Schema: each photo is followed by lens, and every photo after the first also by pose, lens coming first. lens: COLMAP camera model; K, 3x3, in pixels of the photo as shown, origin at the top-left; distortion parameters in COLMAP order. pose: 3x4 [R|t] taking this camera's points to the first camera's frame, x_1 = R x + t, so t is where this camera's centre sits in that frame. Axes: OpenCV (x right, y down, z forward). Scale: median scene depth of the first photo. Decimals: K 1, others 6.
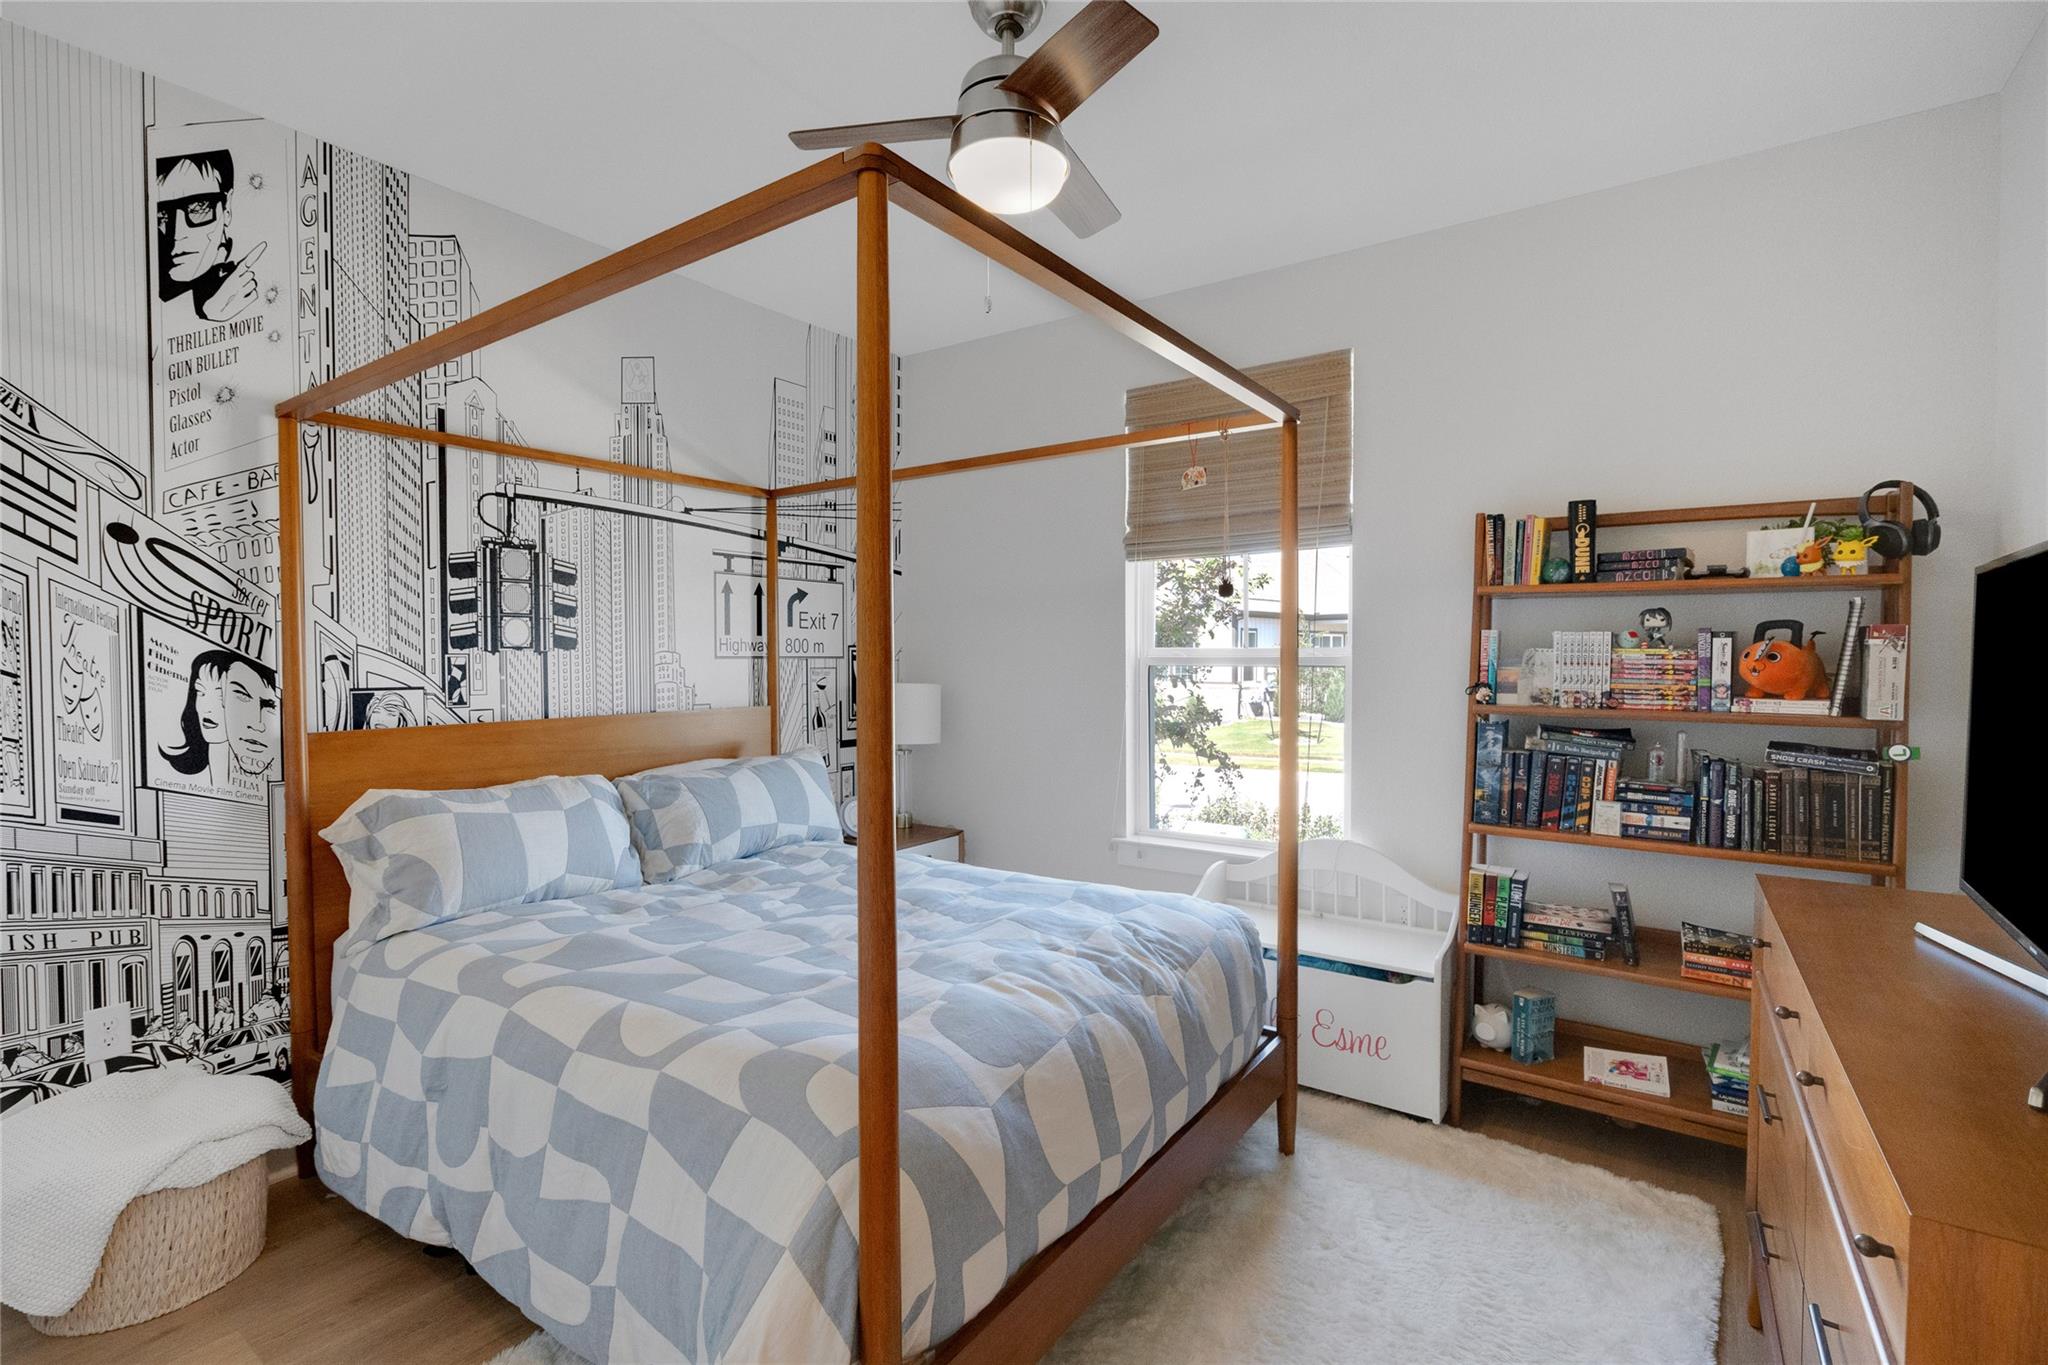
lens RADIAL K [[940.7, 0, 1031.0], [0, 940.7, 678.8], [0, 0, 1]] dist [-0.005994, 0.003245]
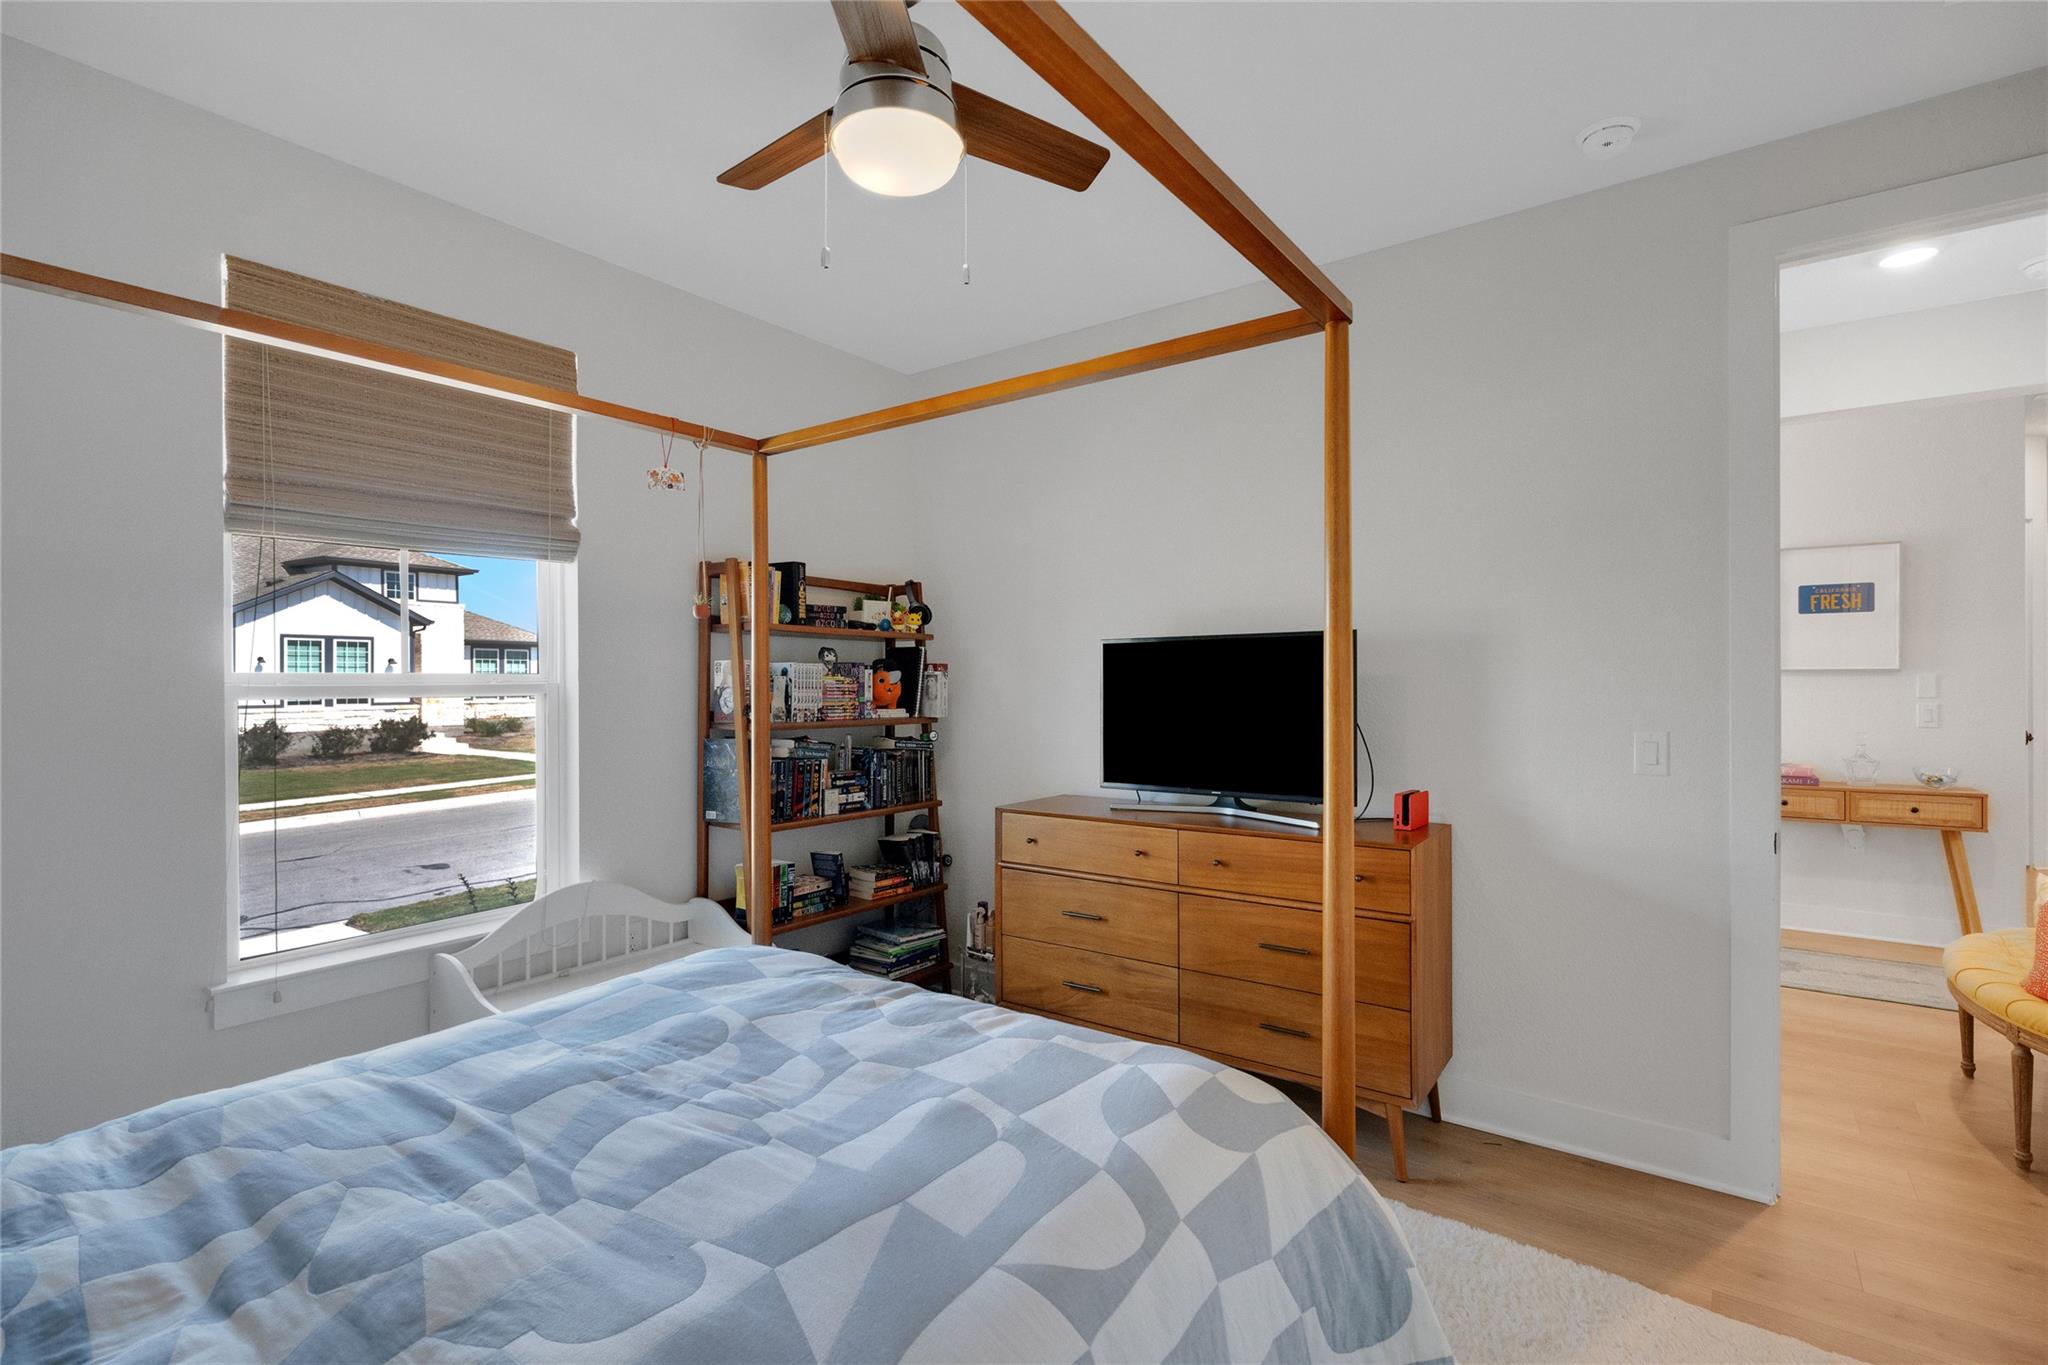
lens RADIAL K [[940.7, 0, 1030.8], [0, 940.7, 686.3], [0, 0, 1]] dist [-0.005994, 0.003245]
pose [[0.007750, -0.004112, 0.999962, -0.750151], [0.024027, 0.999704, 0.003925, -0.016130], [-0.999681, 0.023996, 0.007846, 0.712811]]
